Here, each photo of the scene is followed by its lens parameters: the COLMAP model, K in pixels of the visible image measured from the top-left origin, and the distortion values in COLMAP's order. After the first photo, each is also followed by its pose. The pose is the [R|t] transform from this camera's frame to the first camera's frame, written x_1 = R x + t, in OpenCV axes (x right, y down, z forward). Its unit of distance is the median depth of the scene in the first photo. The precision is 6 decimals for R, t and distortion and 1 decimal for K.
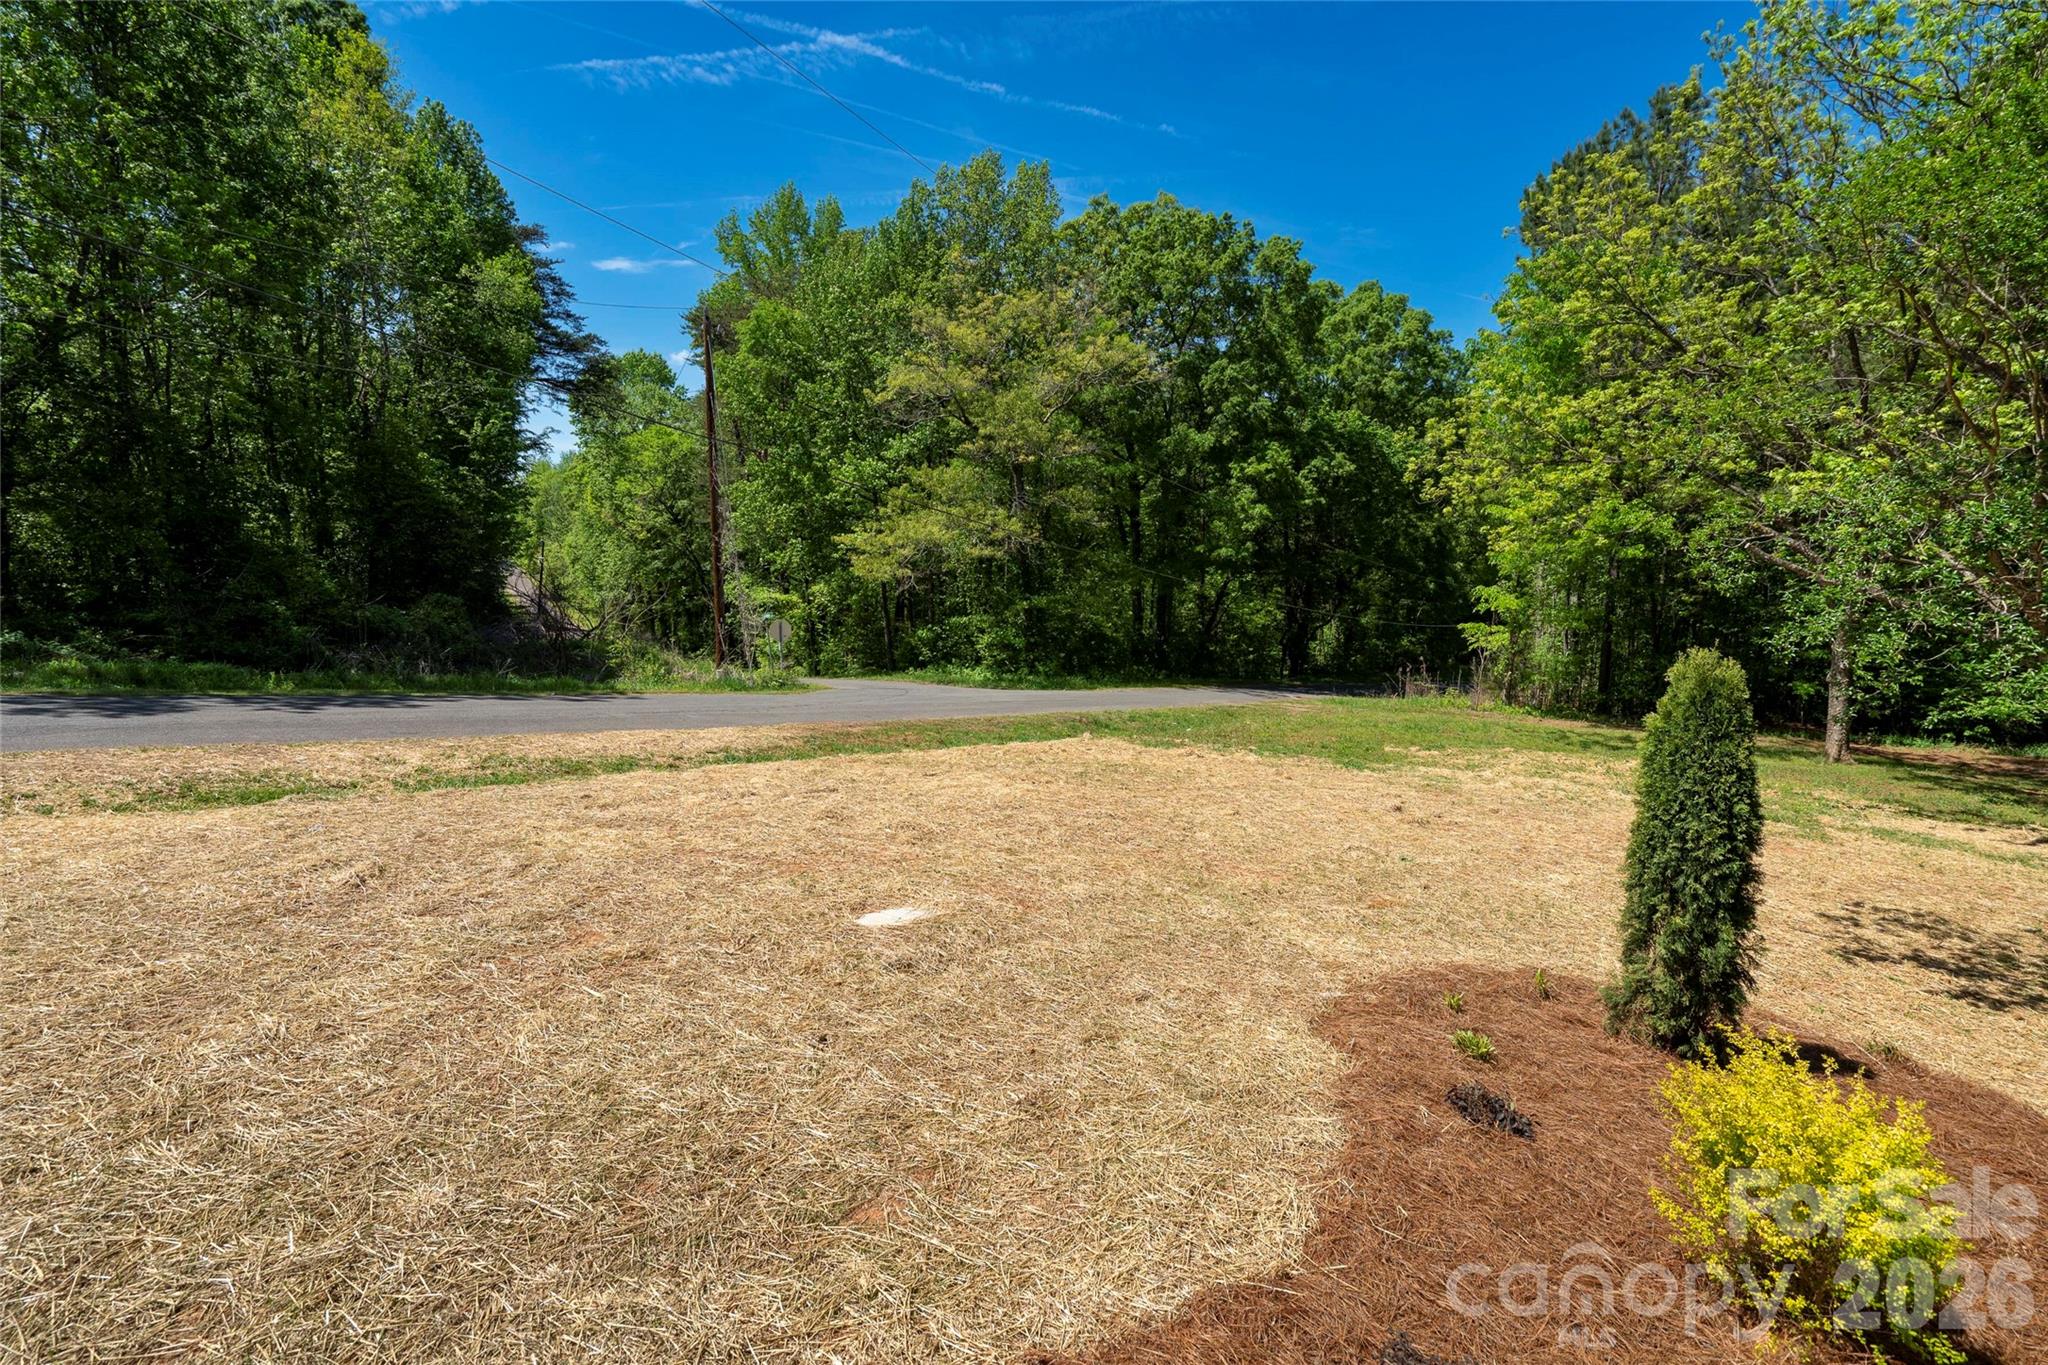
lens RADIAL K [[932.4, 0, 1010.1], [0, 932.4, 683.2], [0, 0, 1]] dist [-0.010711, 0.004137]
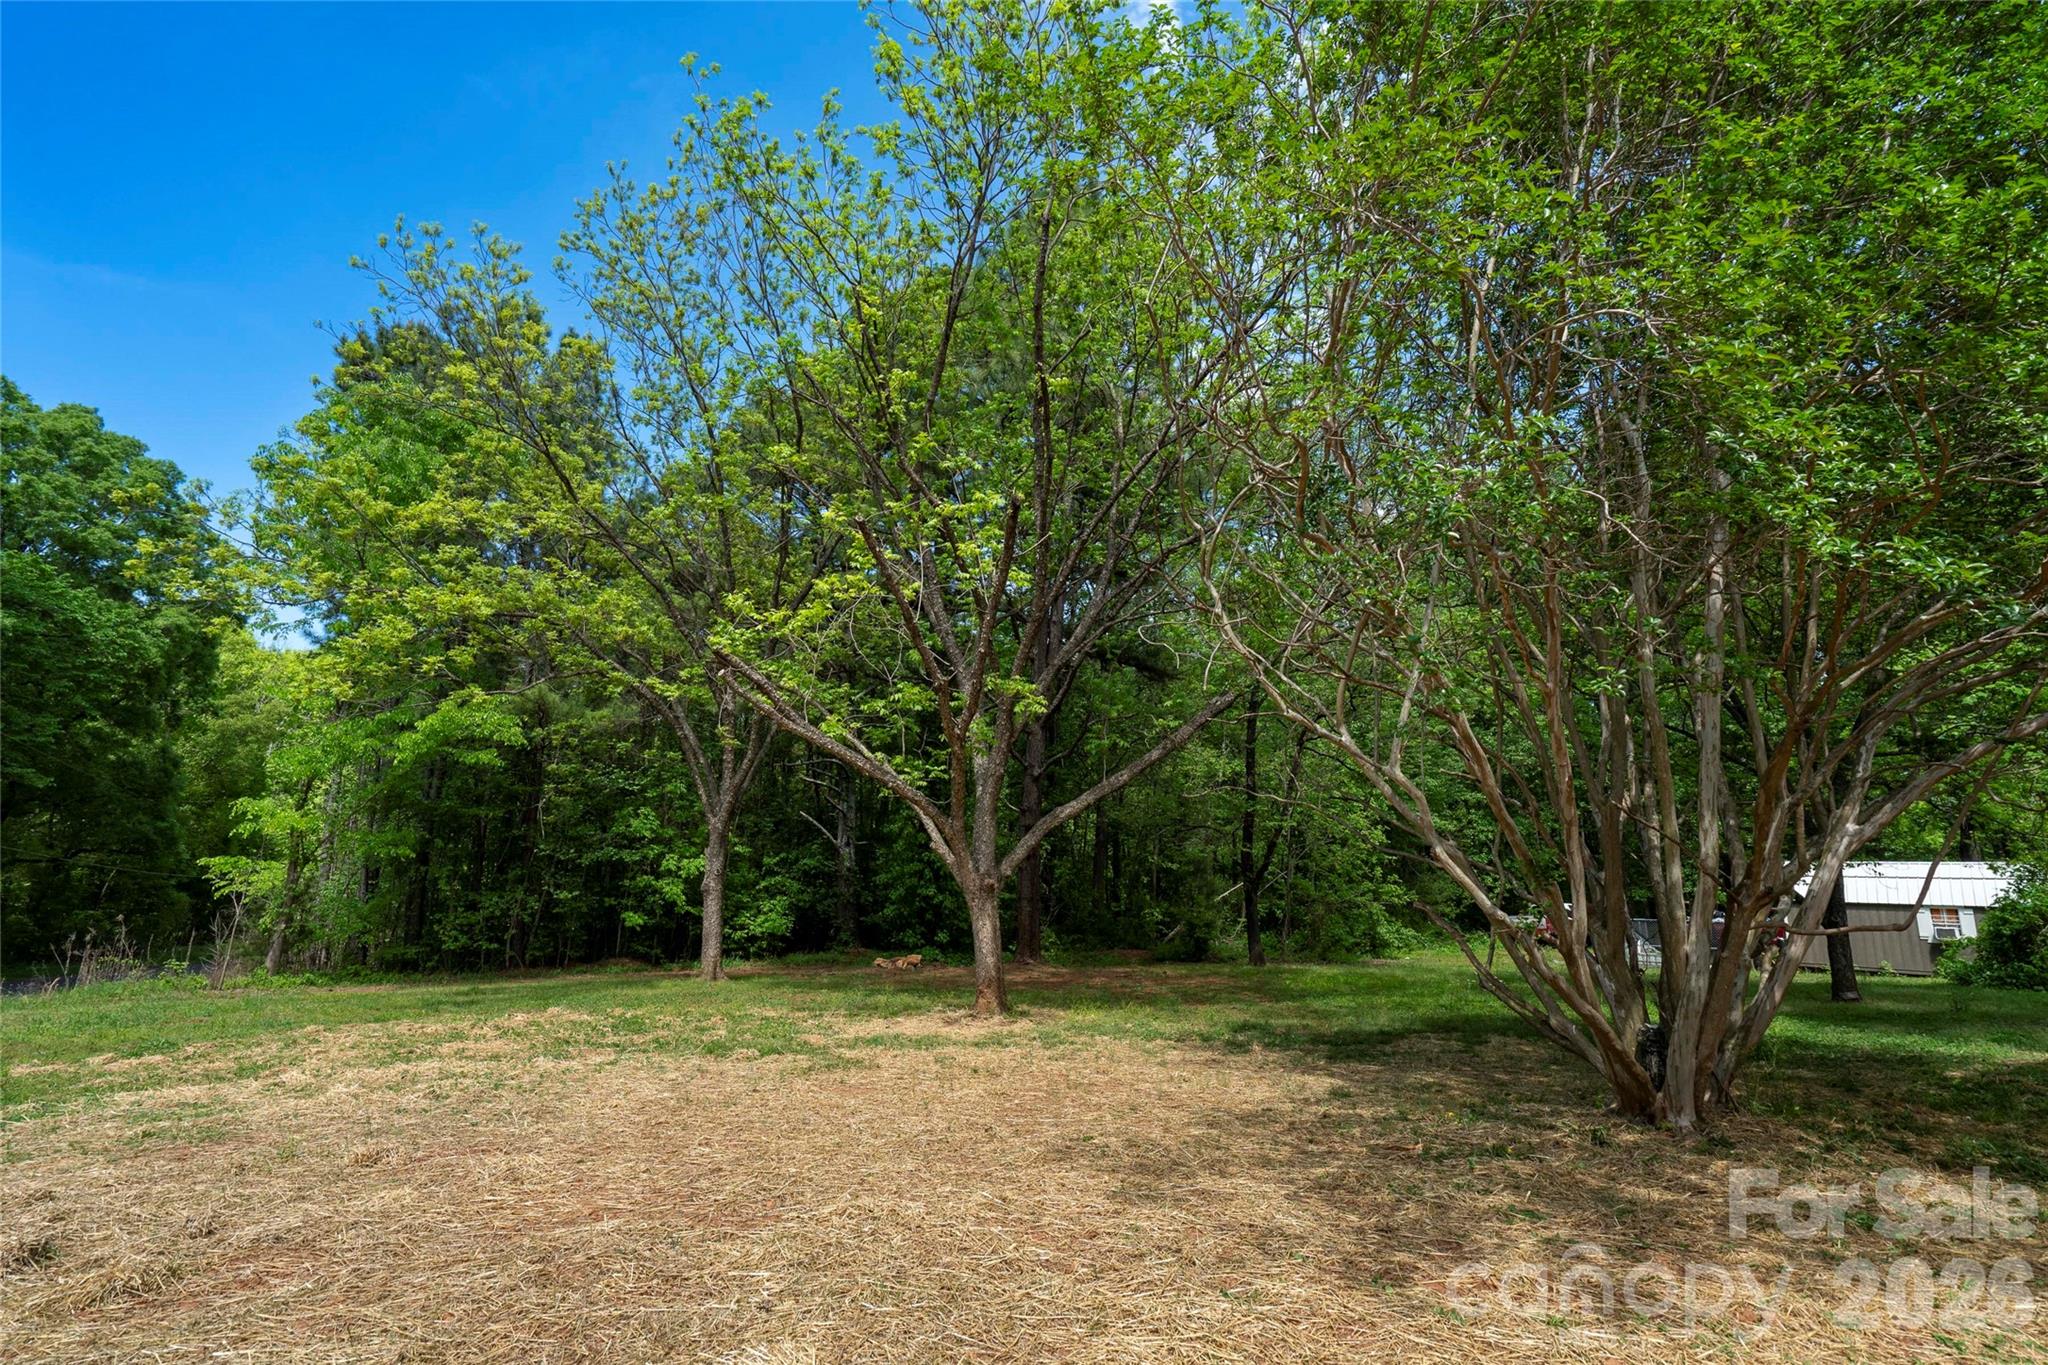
lens RADIAL K [[932.4, 0, 1032.9], [0, 932.4, 685.0], [0, 0, 1]] dist [-0.010711, 0.004137]
pose [[0.375262, 0.166627, 0.911819, 0.096399], [0.104583, 0.969817, -0.220267, 0.024226], [-0.921000, 0.178019, 0.346509, 0.232036]]
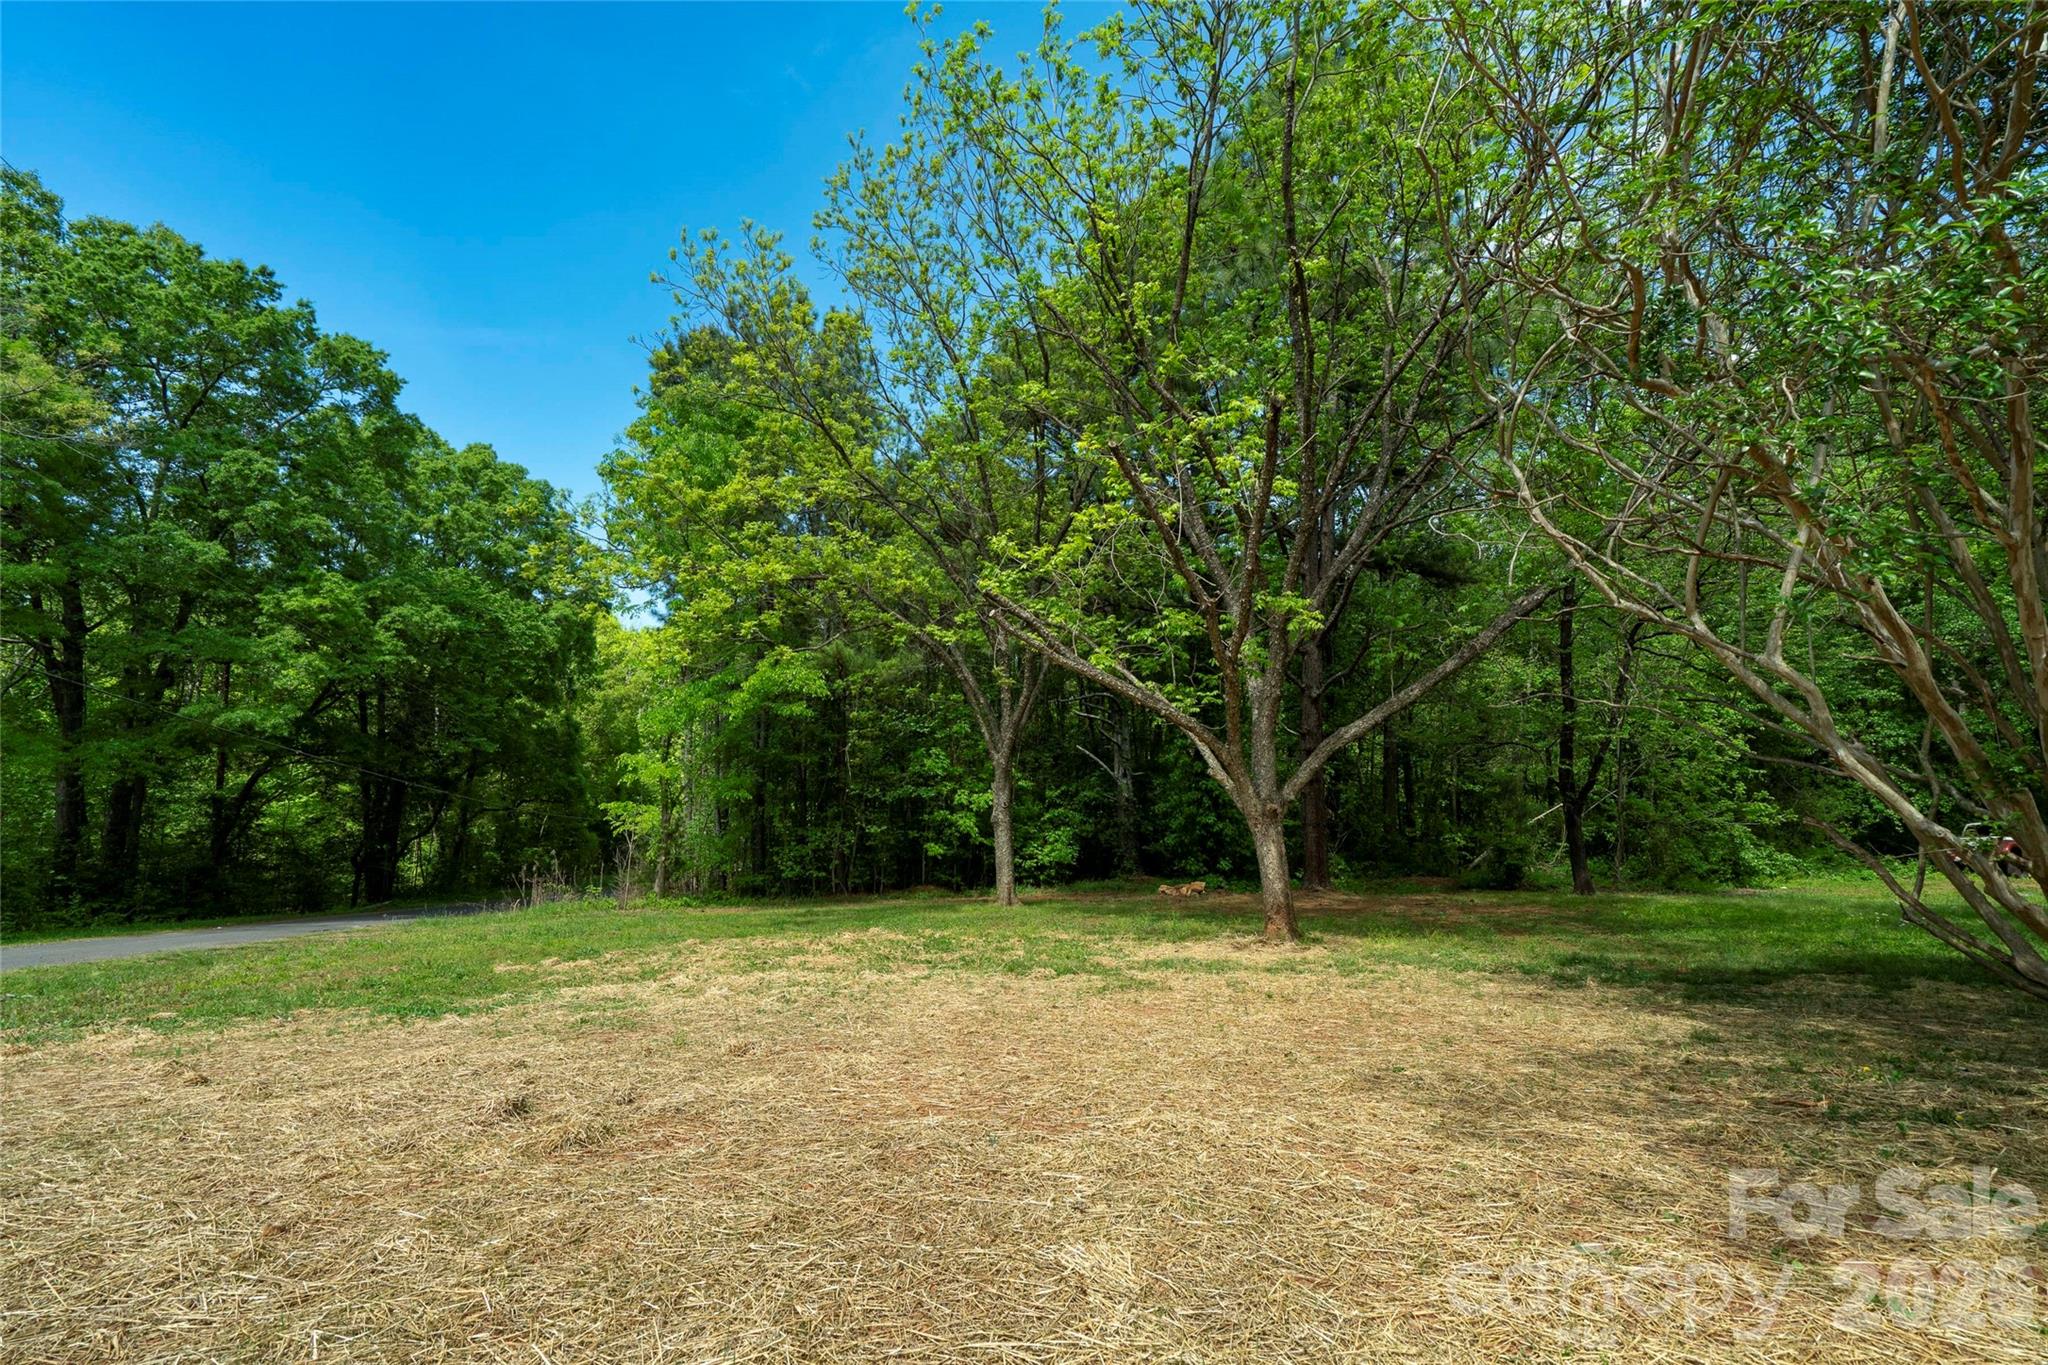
lens RADIAL K [[932.4, 0, 1020.4], [0, 932.4, 694.6], [0, 0, 1]] dist [-0.010711, 0.004137]
pose [[0.635097, 0.062389, 0.769908, 0.099811], [0.114027, 0.978240, -0.173332, 0.025169], [-0.763969, 0.197873, 0.614164, 0.234771]]
